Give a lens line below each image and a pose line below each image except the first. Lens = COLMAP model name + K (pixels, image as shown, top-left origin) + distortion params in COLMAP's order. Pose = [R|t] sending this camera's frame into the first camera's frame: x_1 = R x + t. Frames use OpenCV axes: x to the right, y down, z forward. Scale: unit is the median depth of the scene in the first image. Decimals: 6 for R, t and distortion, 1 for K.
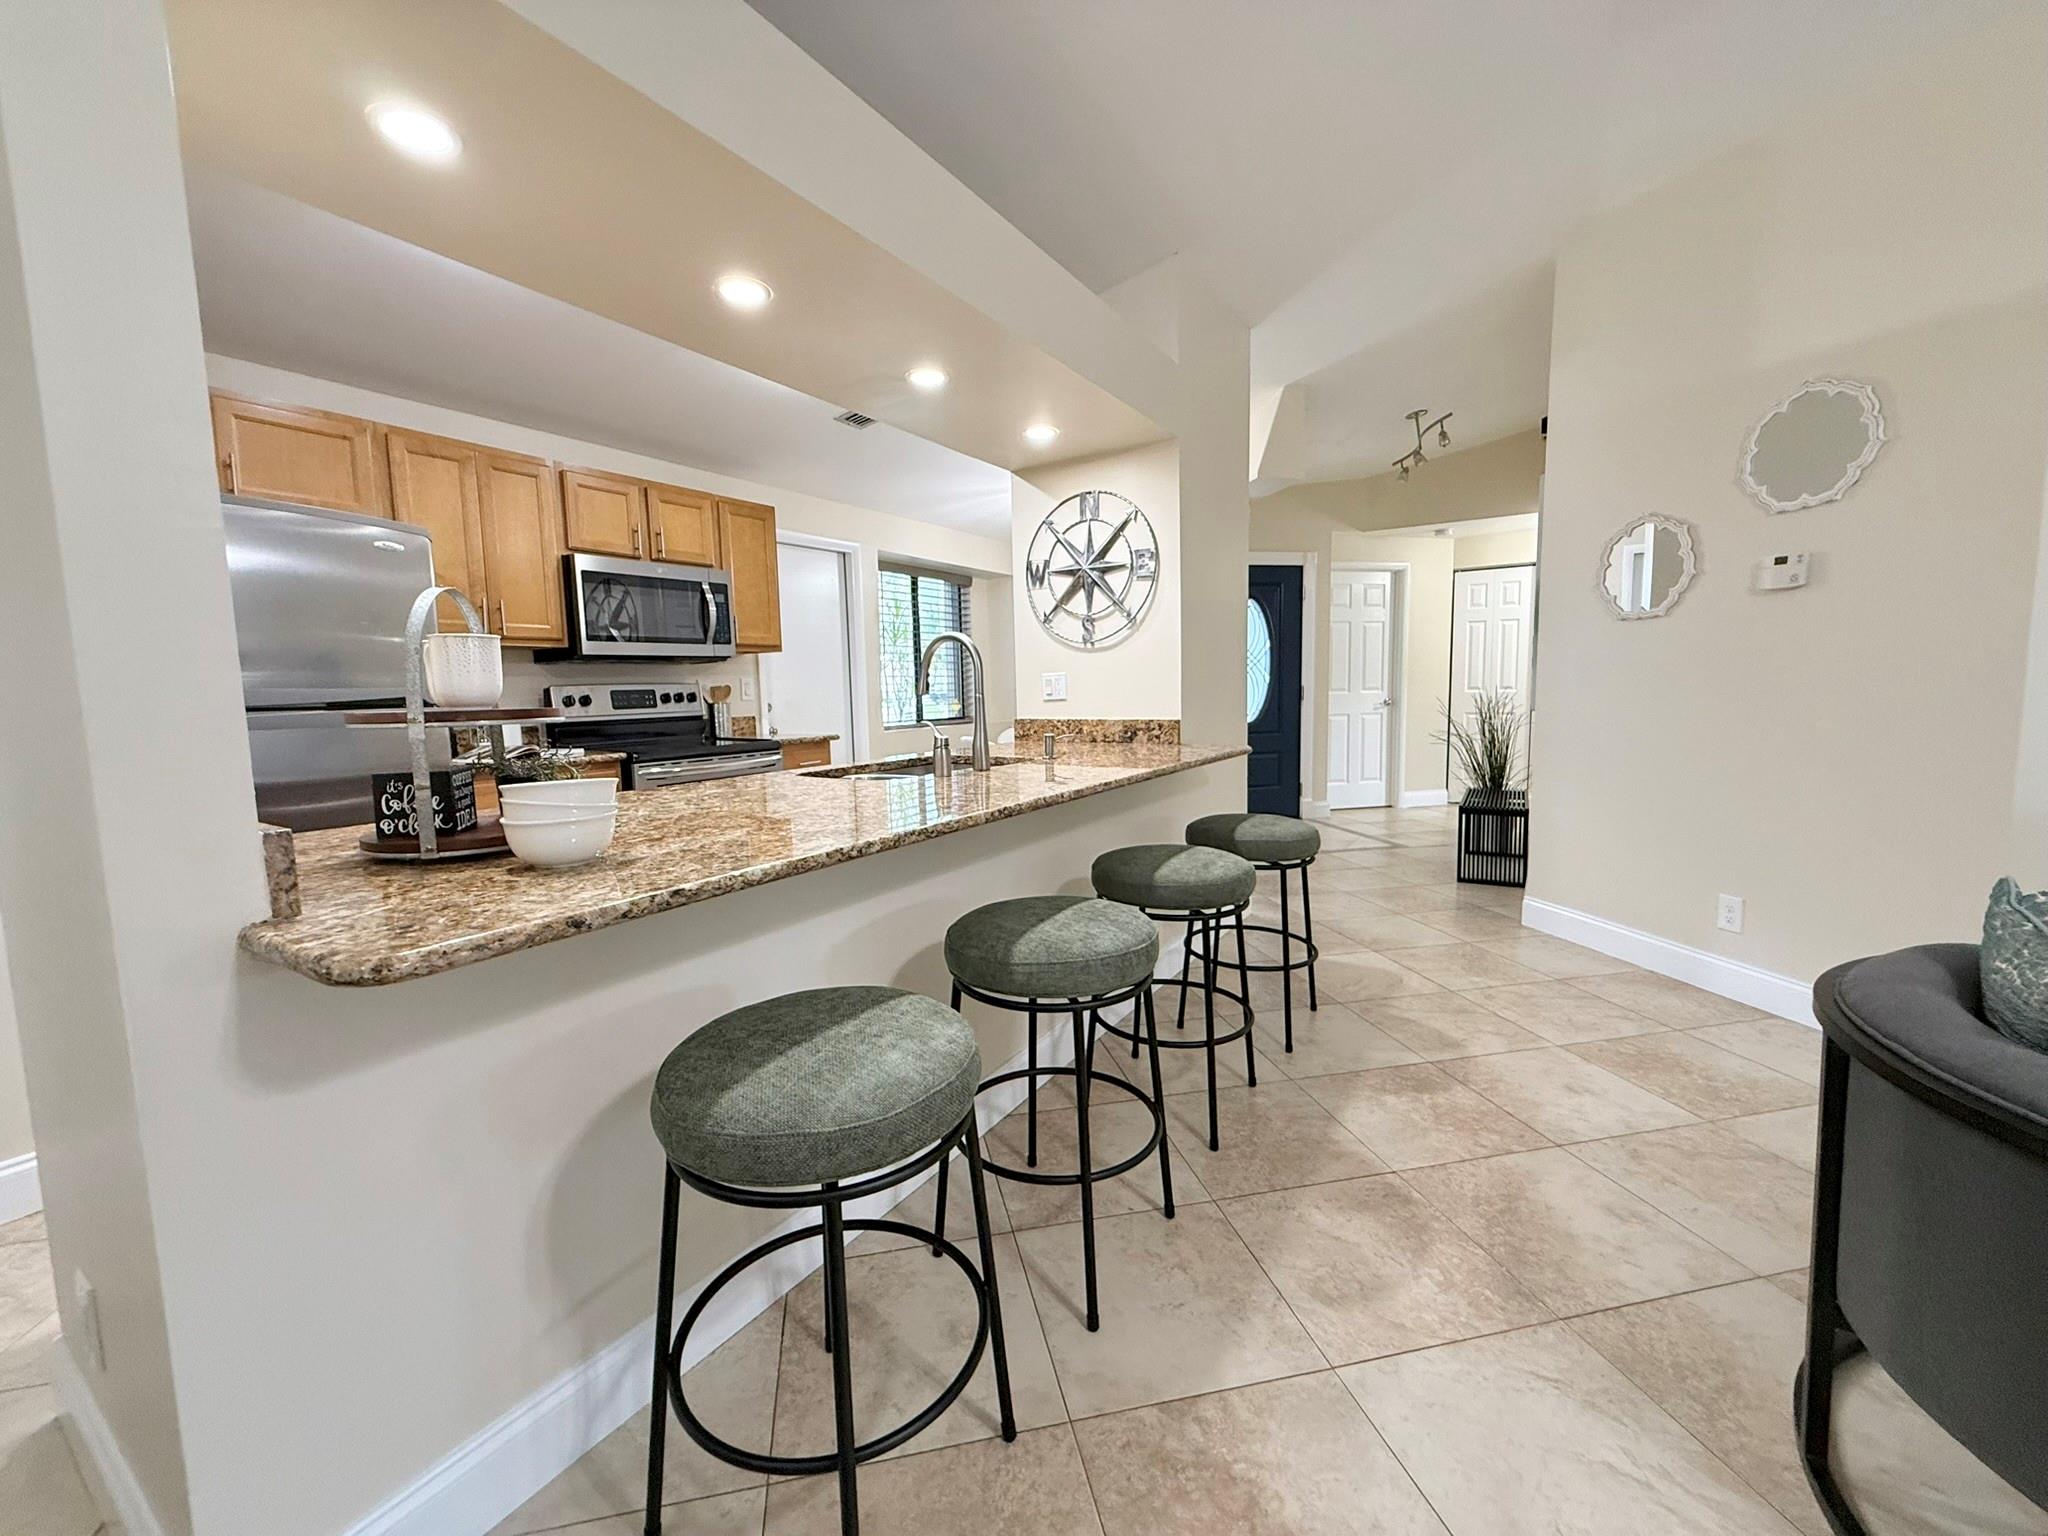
lens RADIAL K [[815.5, 0, 1023.4], [0, 815.5, 762.9], [0, 0, 1]] dist [-0.000920, 0.000407]
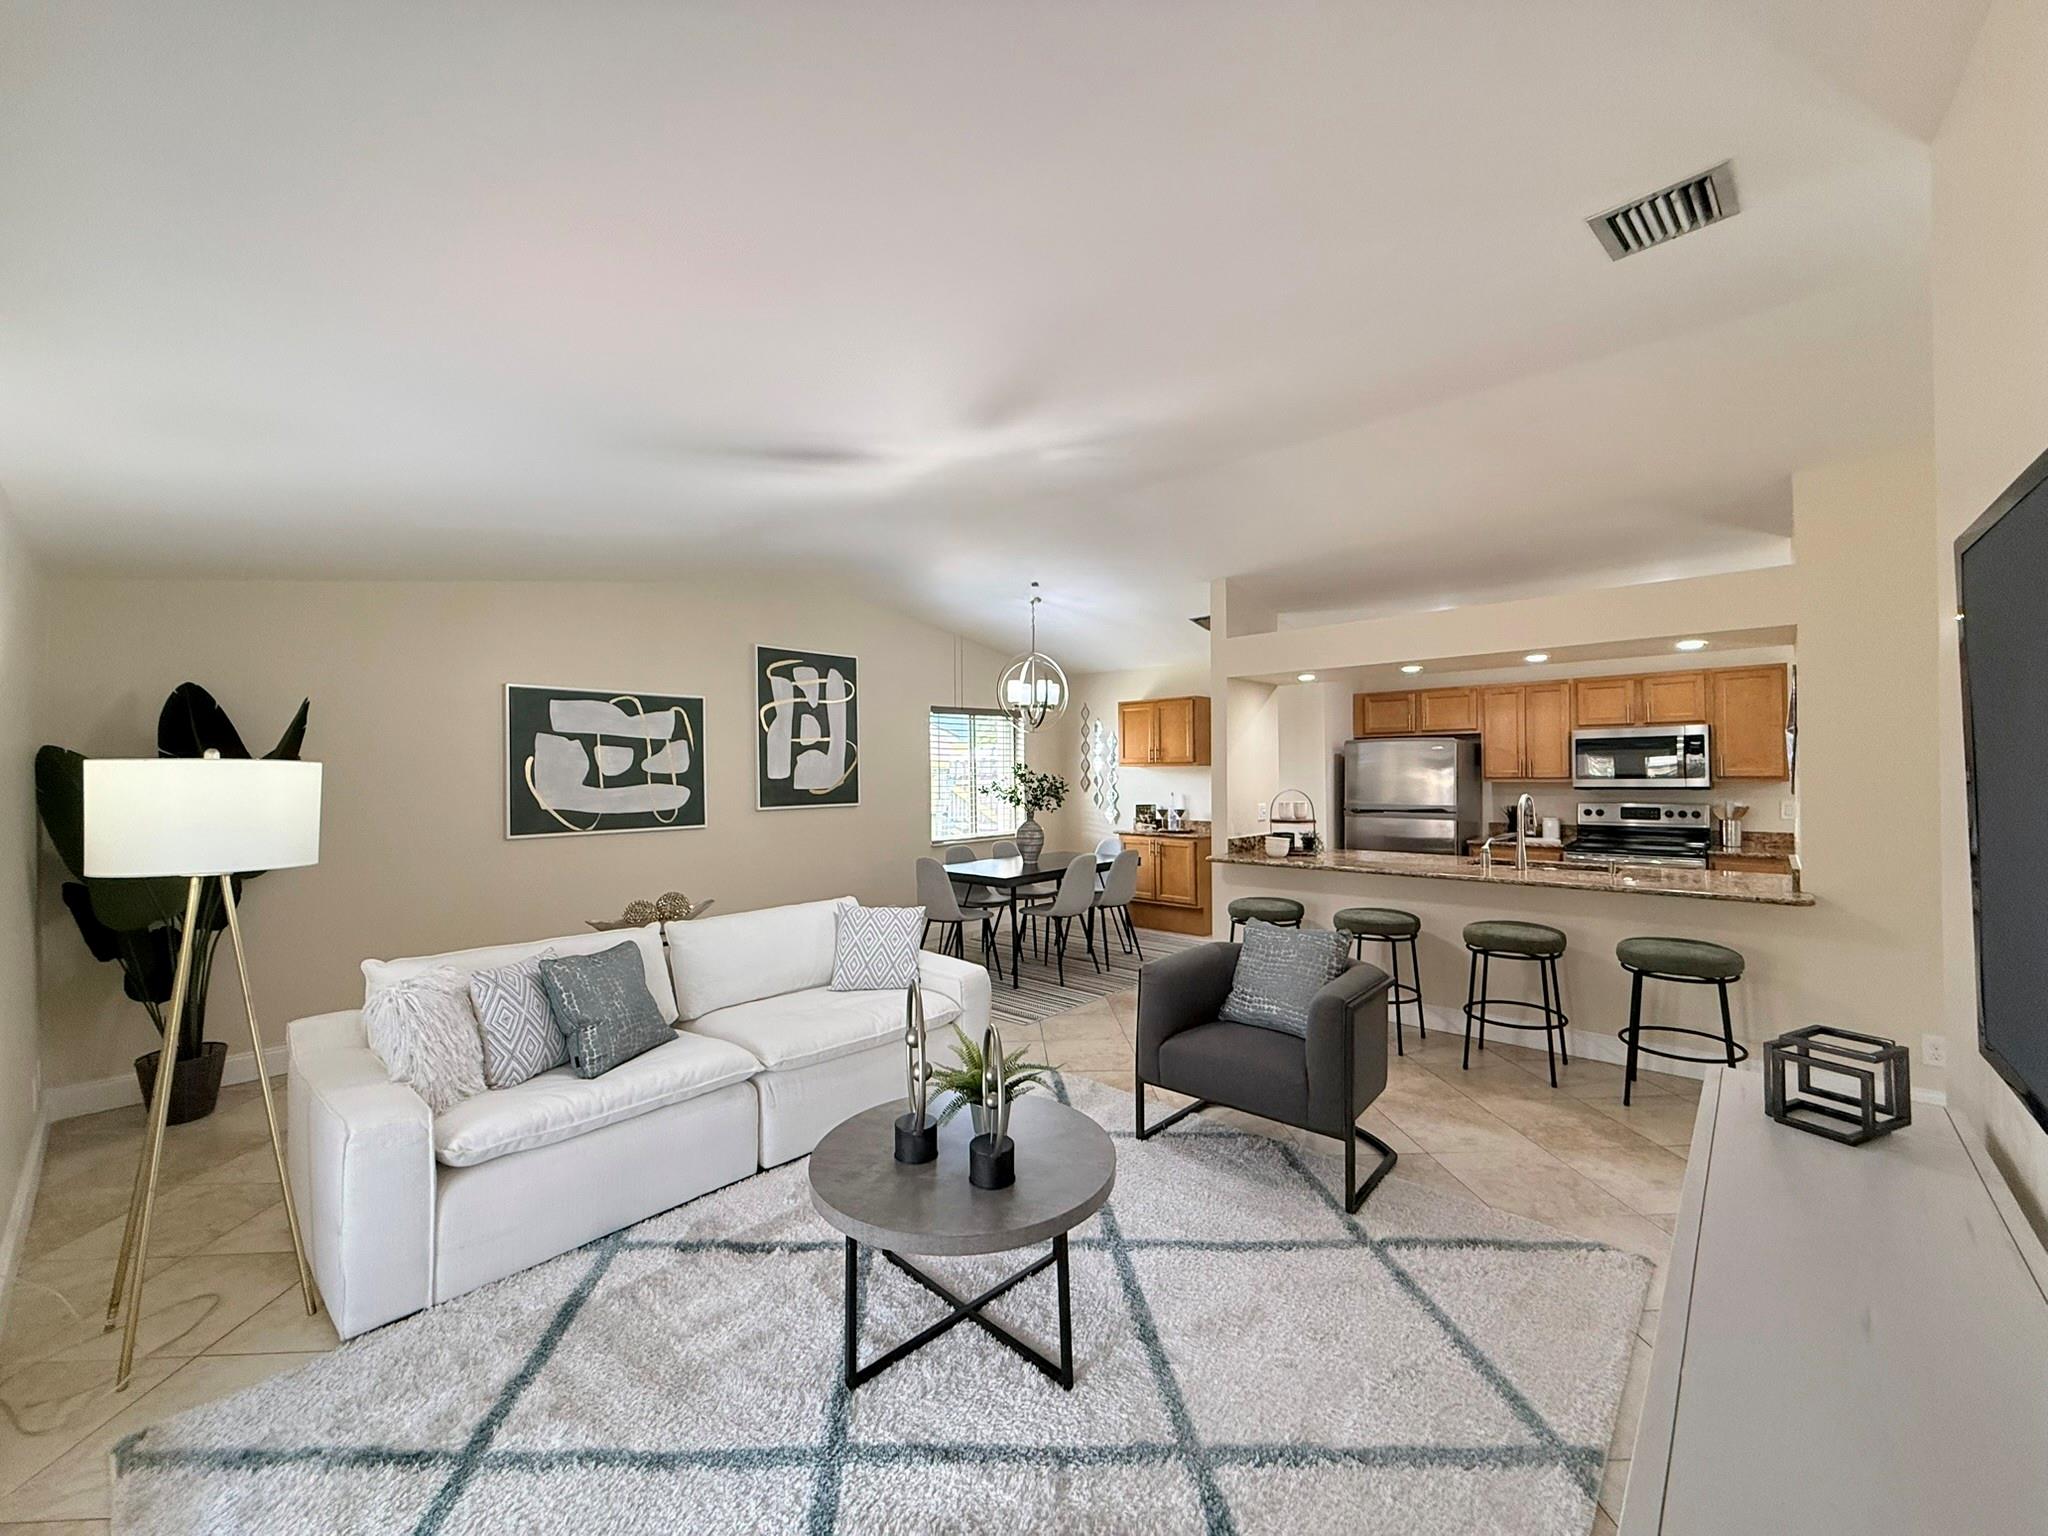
lens RADIAL K [[815.5, 0, 1015.6], [0, 815.5, 770.2], [0, 0, 1]] dist [-0.000920, 0.000407]
pose [[-0.179078, 0.019931, -0.983633, 1.544630], [-0.080897, 0.996111, 0.034911, -0.147295], [0.980503, 0.085824, -0.176770, 0.146967]]
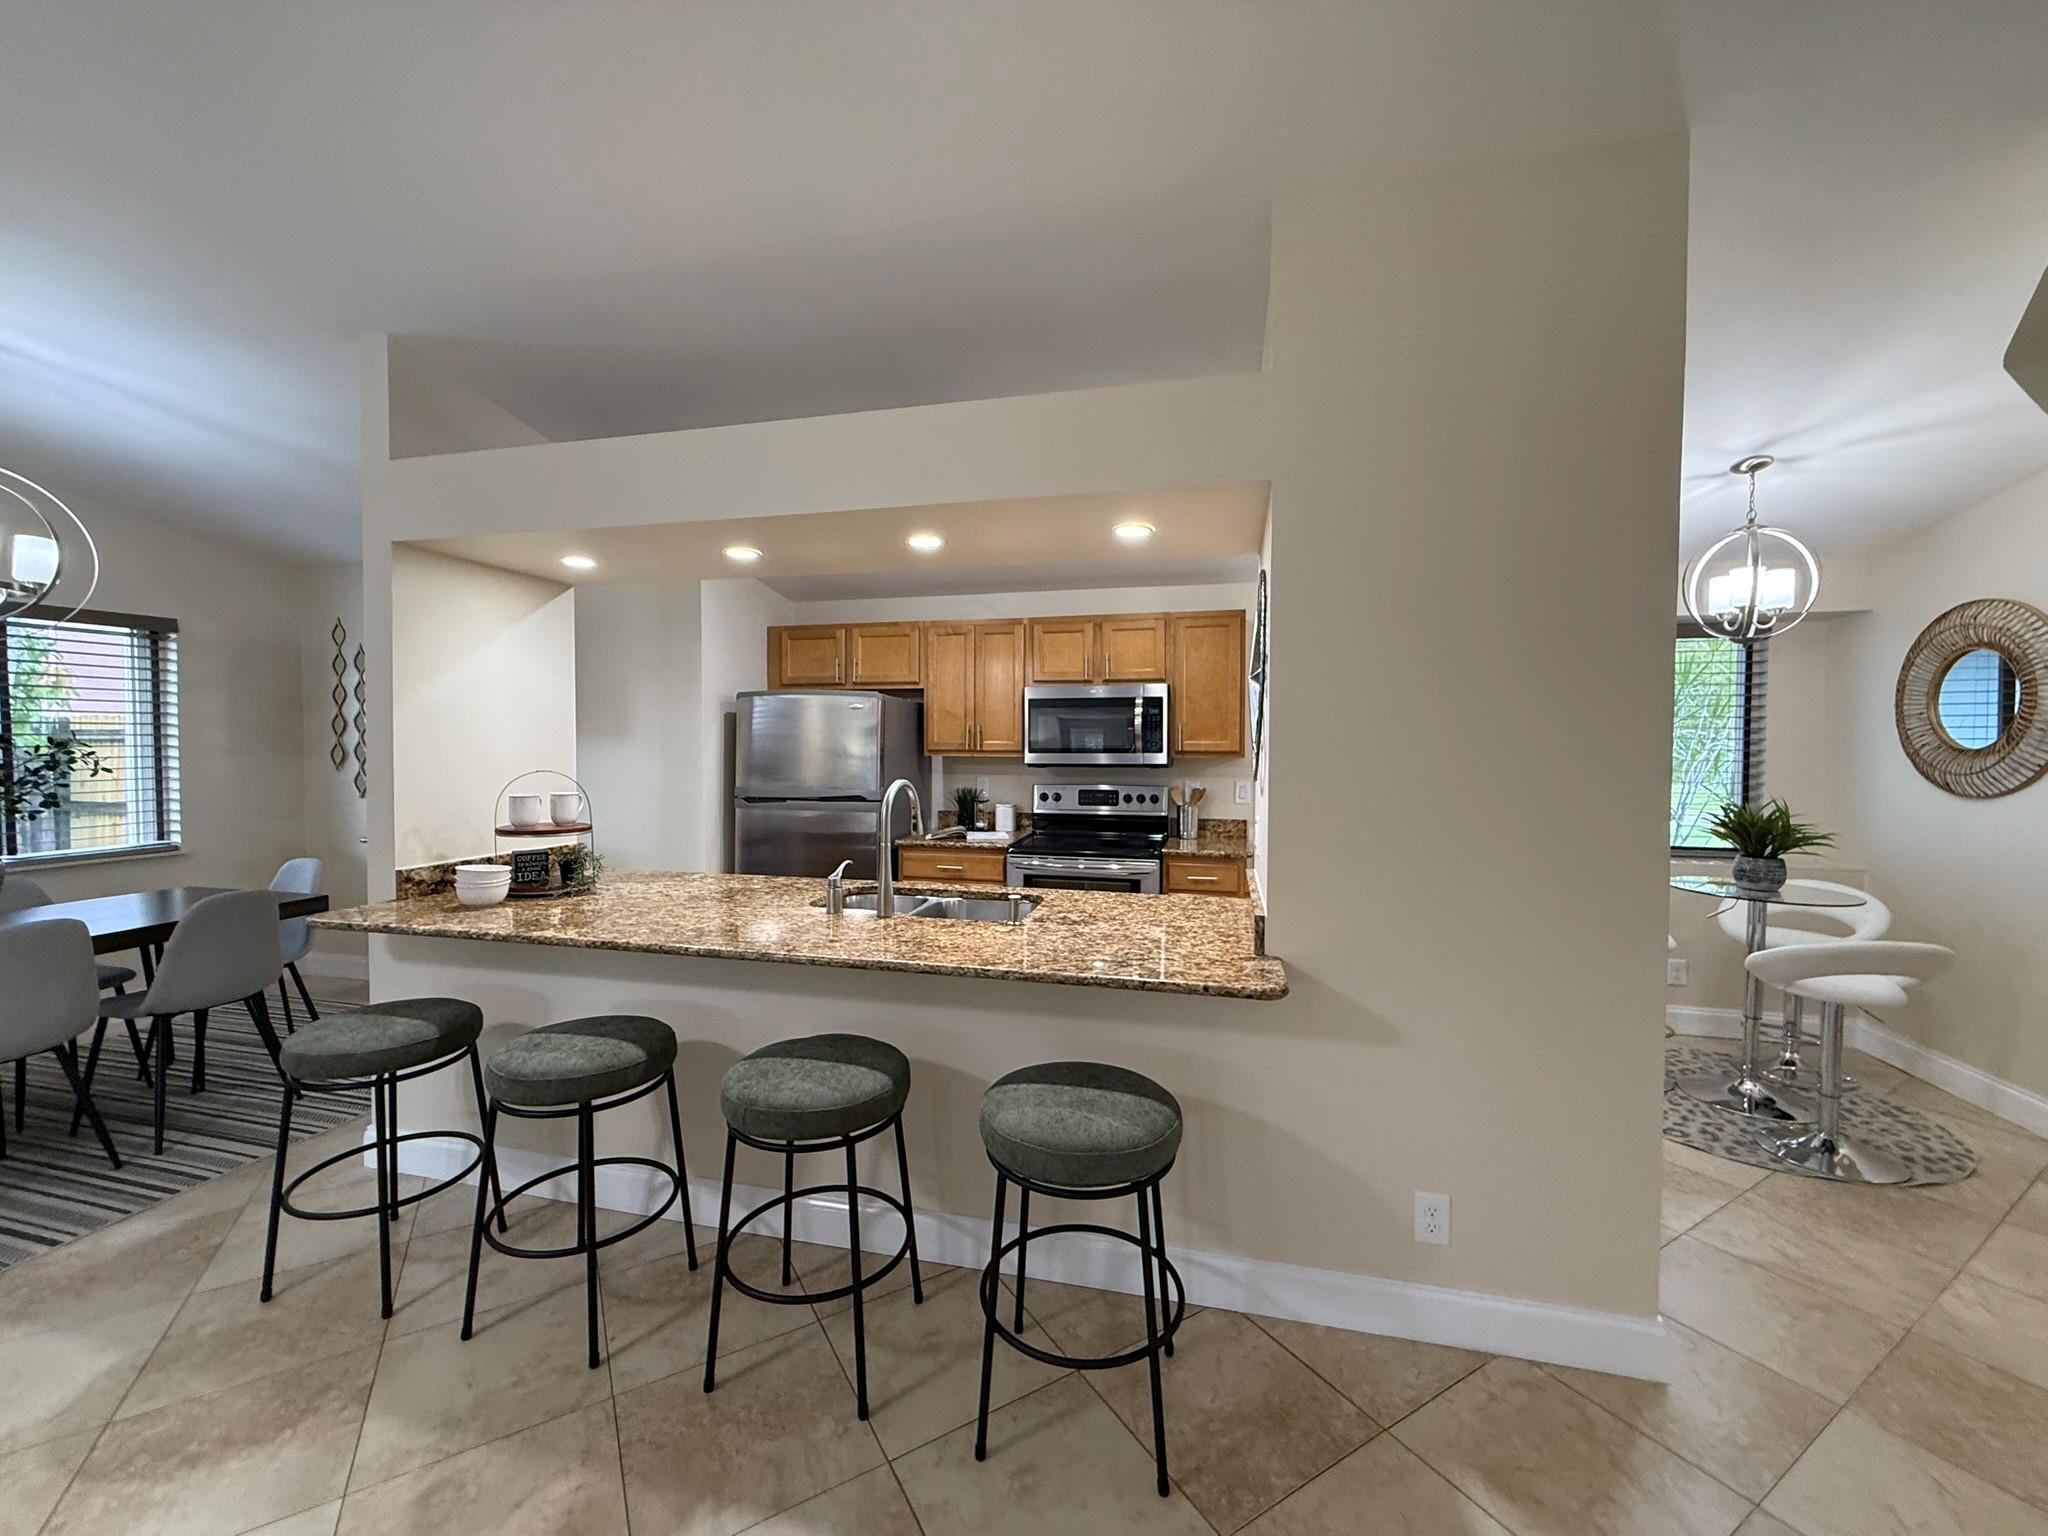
lens RADIAL K [[815.5, 0, 1023.0], [0, 815.5, 770.9], [0, 0, 1]] dist [-0.000920, 0.000407]
pose [[0.318668, 0.054861, -0.946277, 0.757963], [-0.100587, 0.994644, 0.023792, -0.168333], [0.942514, 0.087602, 0.322479, 0.643263]]
